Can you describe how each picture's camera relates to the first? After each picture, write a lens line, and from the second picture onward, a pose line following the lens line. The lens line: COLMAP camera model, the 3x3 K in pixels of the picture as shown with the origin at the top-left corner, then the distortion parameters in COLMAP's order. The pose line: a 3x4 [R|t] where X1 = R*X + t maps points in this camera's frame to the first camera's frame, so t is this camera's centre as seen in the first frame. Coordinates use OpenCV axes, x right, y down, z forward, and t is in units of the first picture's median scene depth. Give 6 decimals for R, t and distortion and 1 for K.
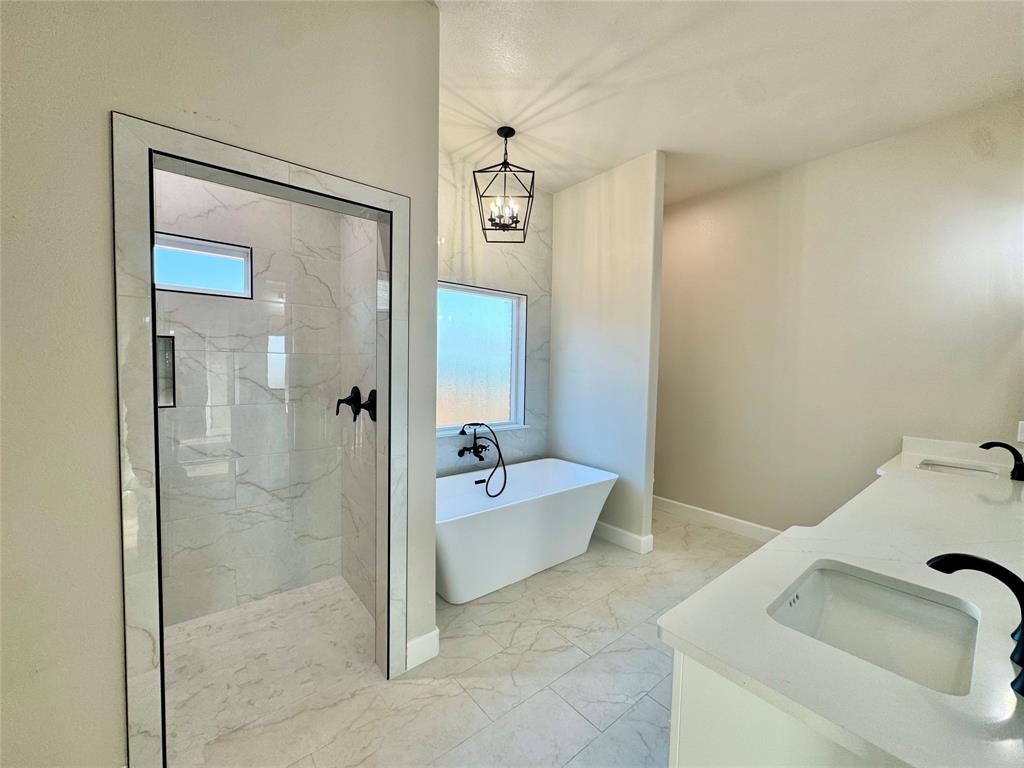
lens RADIAL K [[407.8, 0, 512.0], [0, 407.8, 384.0], [0, 0, 1]] dist [-0.000305, -0.000020]
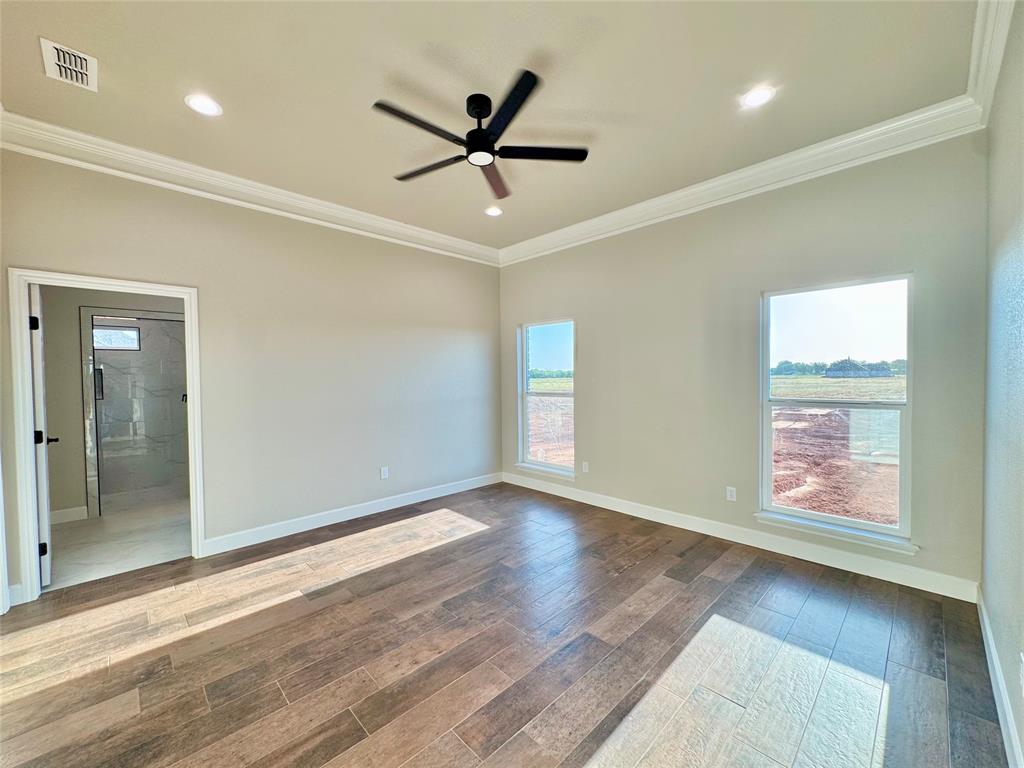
lens RADIAL K [[412.2, 0, 512.0], [0, 412.2, 384.0], [0, 0, 1]] dist [-0.040958, -0.000061]
pose [[0.995399, -0.032836, 0.090020, 1.328641], [0.034843, 0.999176, -0.020818, 0.100418], [-0.089262, 0.023859, 0.995722, -1.485221]]
